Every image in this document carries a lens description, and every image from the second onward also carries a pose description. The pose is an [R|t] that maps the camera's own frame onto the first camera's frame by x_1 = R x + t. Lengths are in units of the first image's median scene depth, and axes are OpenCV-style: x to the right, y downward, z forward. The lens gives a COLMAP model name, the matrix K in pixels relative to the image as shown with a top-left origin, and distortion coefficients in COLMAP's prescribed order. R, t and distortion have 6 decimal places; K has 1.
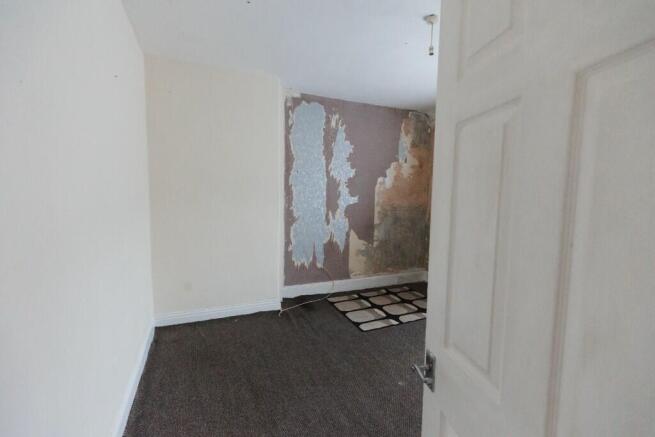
lens RADIAL K [[315.4, 0, 326.9], [0, 315.4, 218.4], [0, 0, 1]] dist [0.003271, 0.001160]
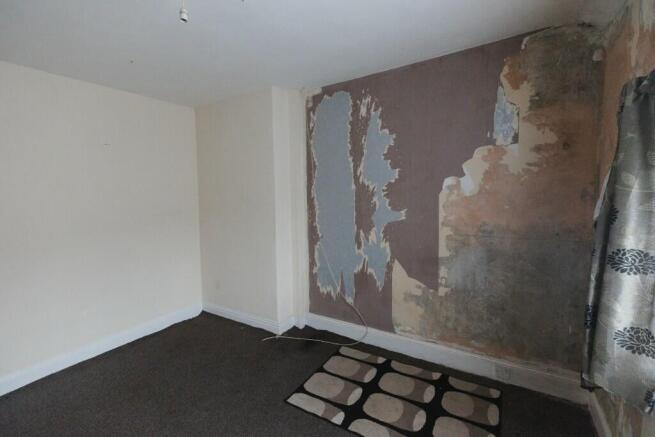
lens RADIAL K [[315.4, 0, 327.2], [0, 315.4, 220.0], [0, 0, 1]] dist [0.003271, 0.001160]
pose [[0.496333, 0.029874, -0.867618, 0.598703], [-0.055793, 0.998439, 0.002461, -0.043787], [0.866338, 0.047186, 0.497225, 0.555317]]
